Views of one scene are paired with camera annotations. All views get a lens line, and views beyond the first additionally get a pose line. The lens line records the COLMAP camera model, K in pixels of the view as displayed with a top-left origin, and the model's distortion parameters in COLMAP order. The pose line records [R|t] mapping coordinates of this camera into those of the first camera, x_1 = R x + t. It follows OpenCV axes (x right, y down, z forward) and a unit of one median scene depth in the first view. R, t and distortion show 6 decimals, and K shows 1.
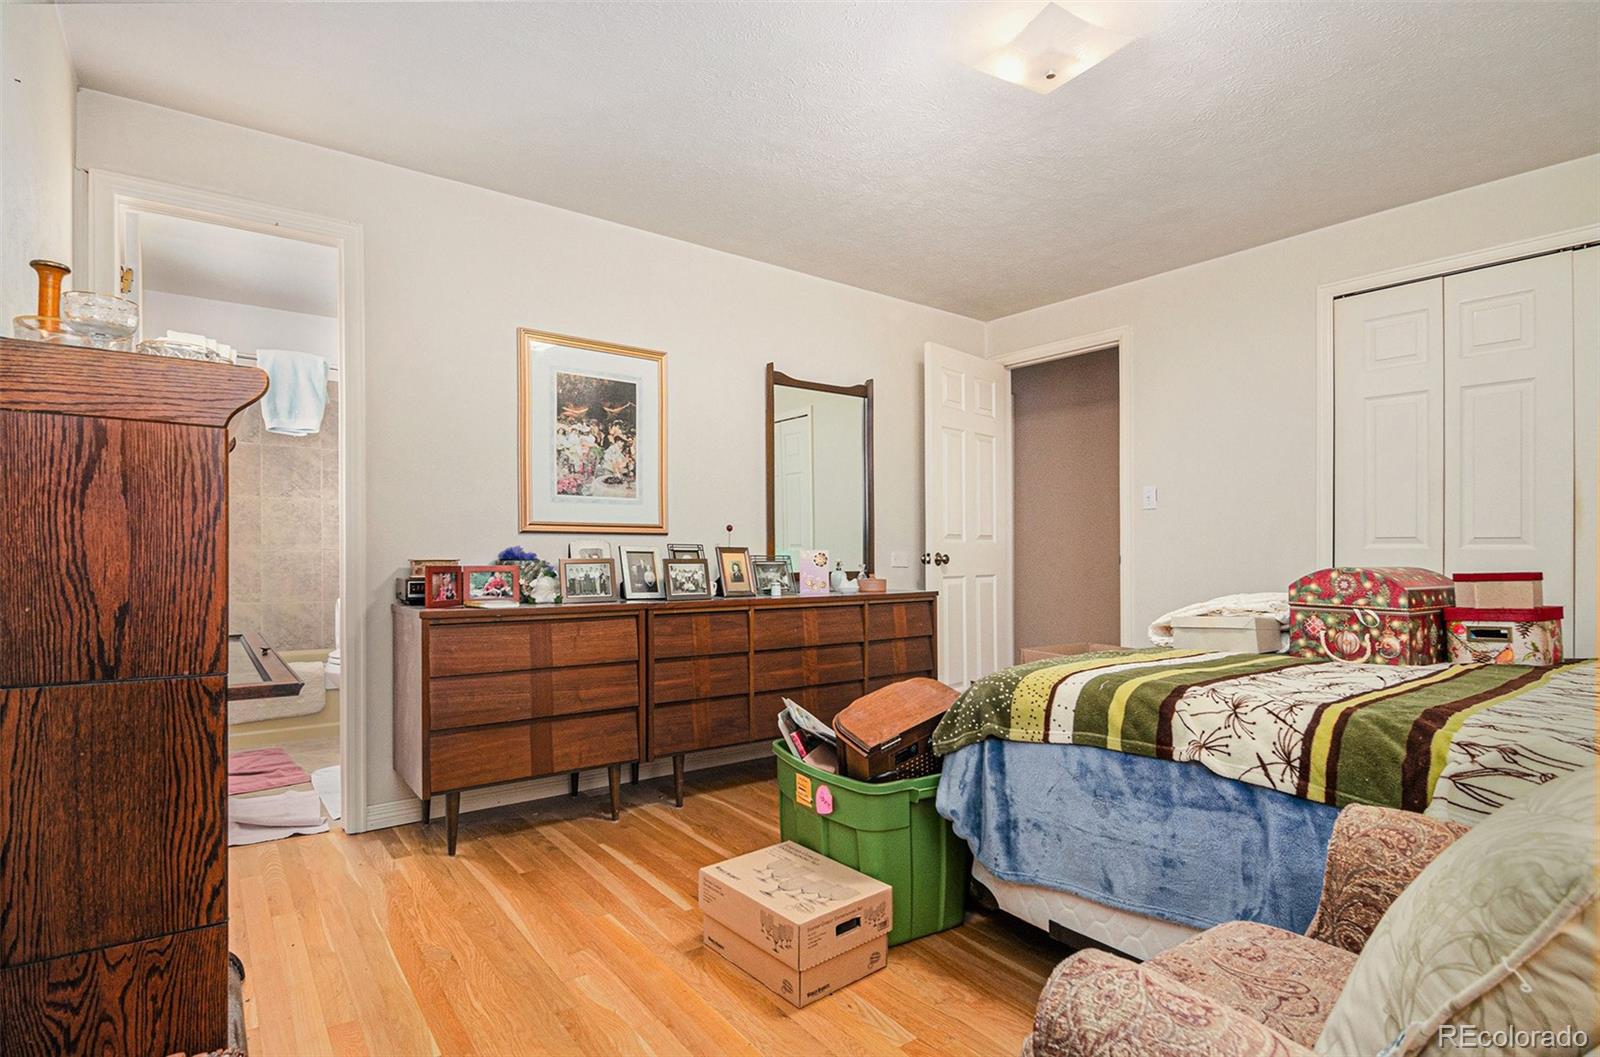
lens RADIAL K [[809.6, 0, 787.6], [0, 809.6, 549.9], [0, 0, 1]] dist [-0.005078, -0.007370]
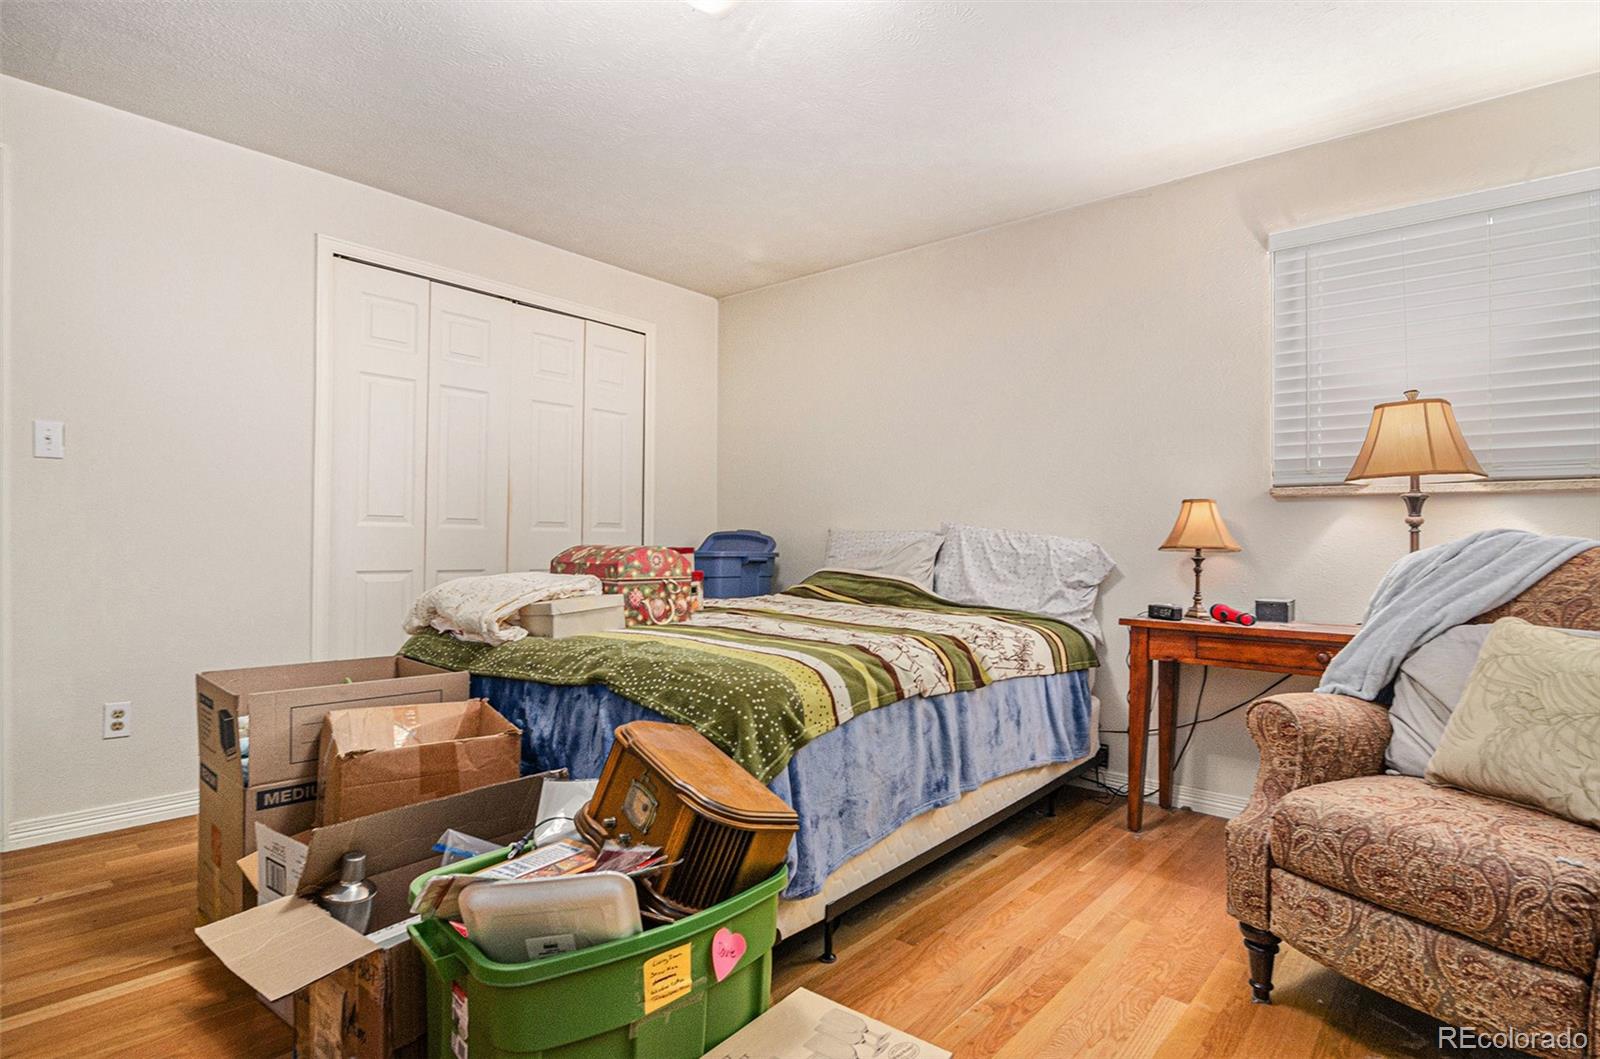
lens RADIAL K [[809.6, 0, 801.9], [0, 809.6, 529.6], [0, 0, 1]] dist [-0.005078, -0.007370]
pose [[-0.227791, 0.002003, 0.973708, -0.536336], [-0.012614, 0.999908, -0.005008, 0.000540], [-0.973628, -0.013423, -0.227745, 1.059362]]
